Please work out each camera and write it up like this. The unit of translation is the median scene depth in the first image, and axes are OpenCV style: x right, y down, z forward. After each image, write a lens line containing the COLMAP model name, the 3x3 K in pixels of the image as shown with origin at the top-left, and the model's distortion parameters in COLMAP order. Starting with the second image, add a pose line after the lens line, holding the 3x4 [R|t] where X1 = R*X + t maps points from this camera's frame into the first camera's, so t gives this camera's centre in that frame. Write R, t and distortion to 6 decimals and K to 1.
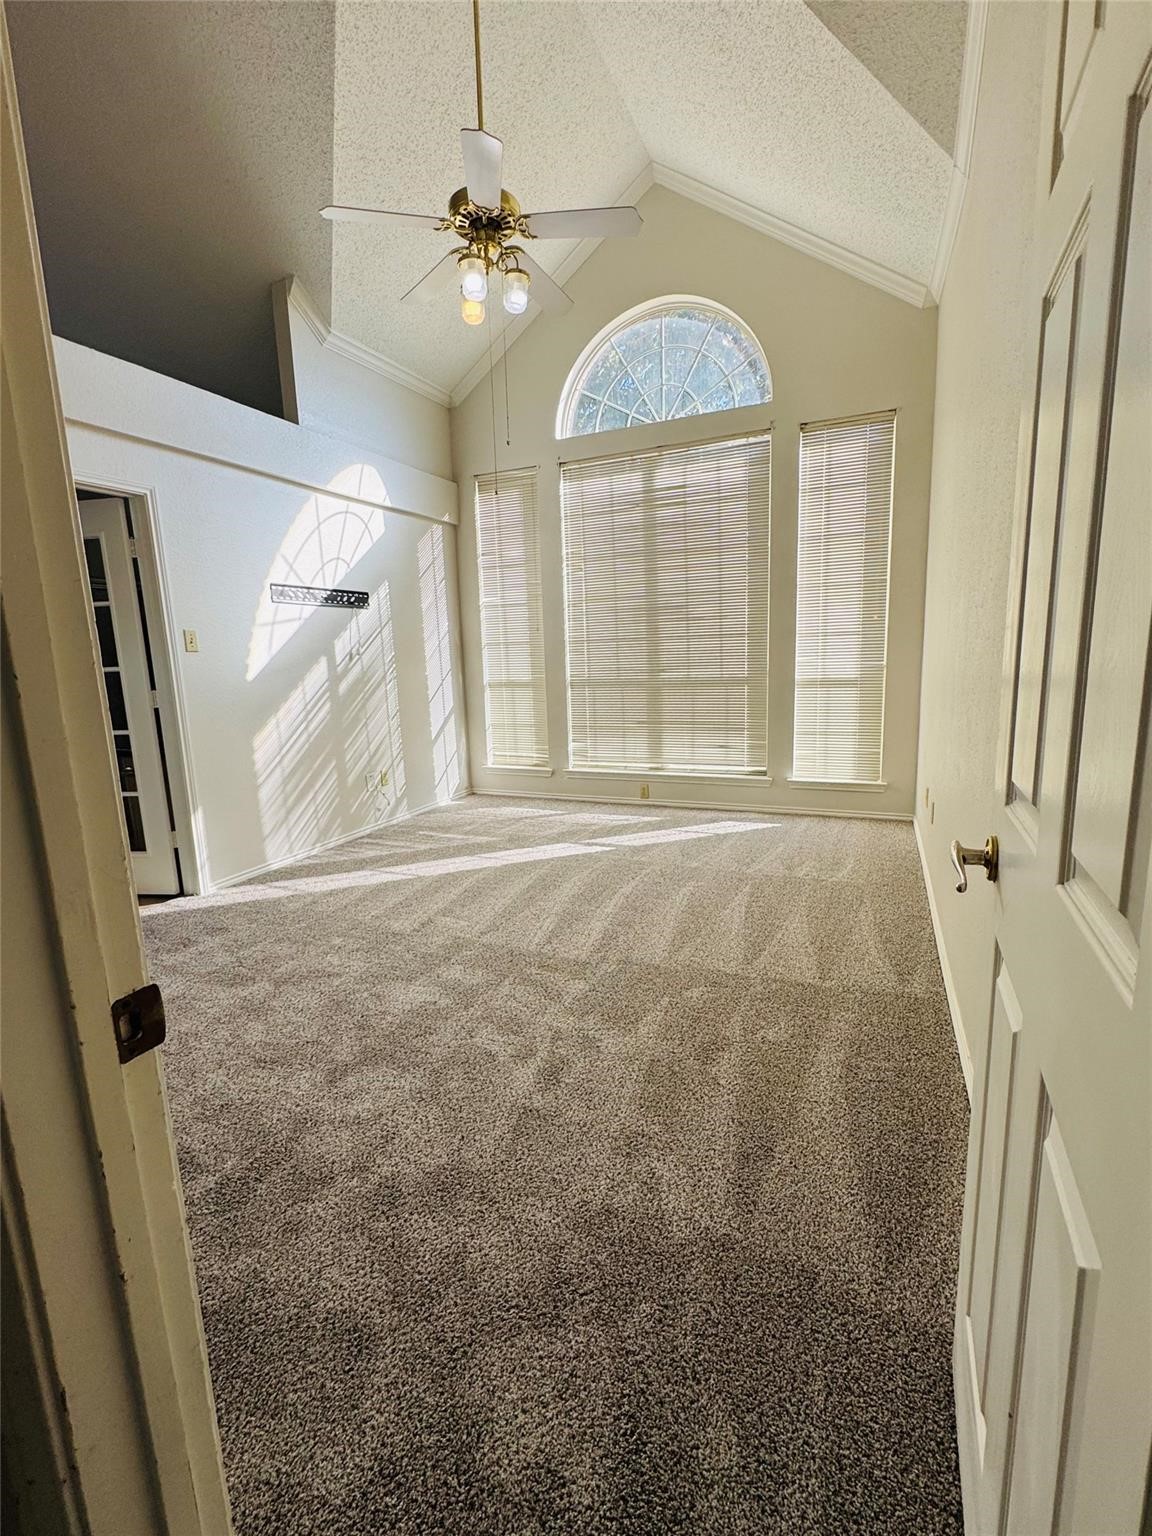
lens RADIAL K [[681.1, 0, 579.3], [0, 681.1, 770.6], [0, 0, 1]] dist [-0.004860, 0.000589]
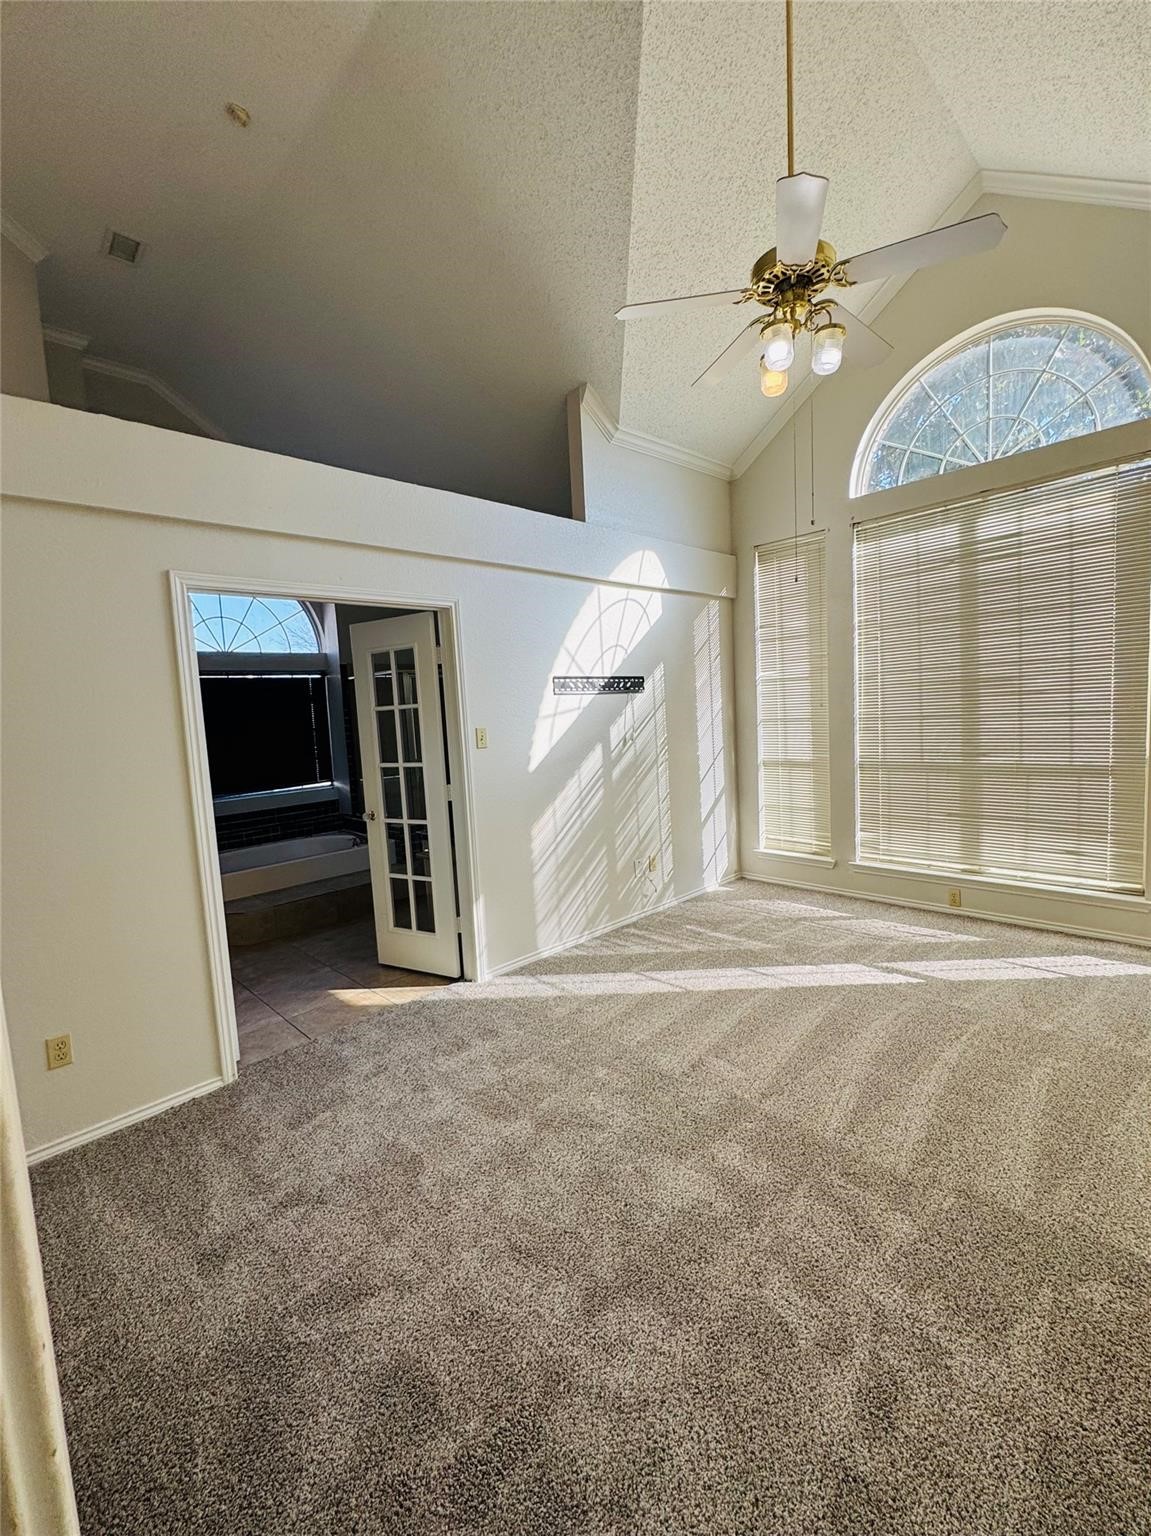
lens RADIAL K [[654.4, 0, 576.6], [0, 654.4, 771.7], [0, 0, 1]] dist [-0.003057, -0.000291]
pose [[0.926147, 0.020533, -0.376603, -0.046114], [-0.043287, 0.997706, -0.052055, -0.082091], [0.374670, 0.064512, 0.924911, 0.107093]]
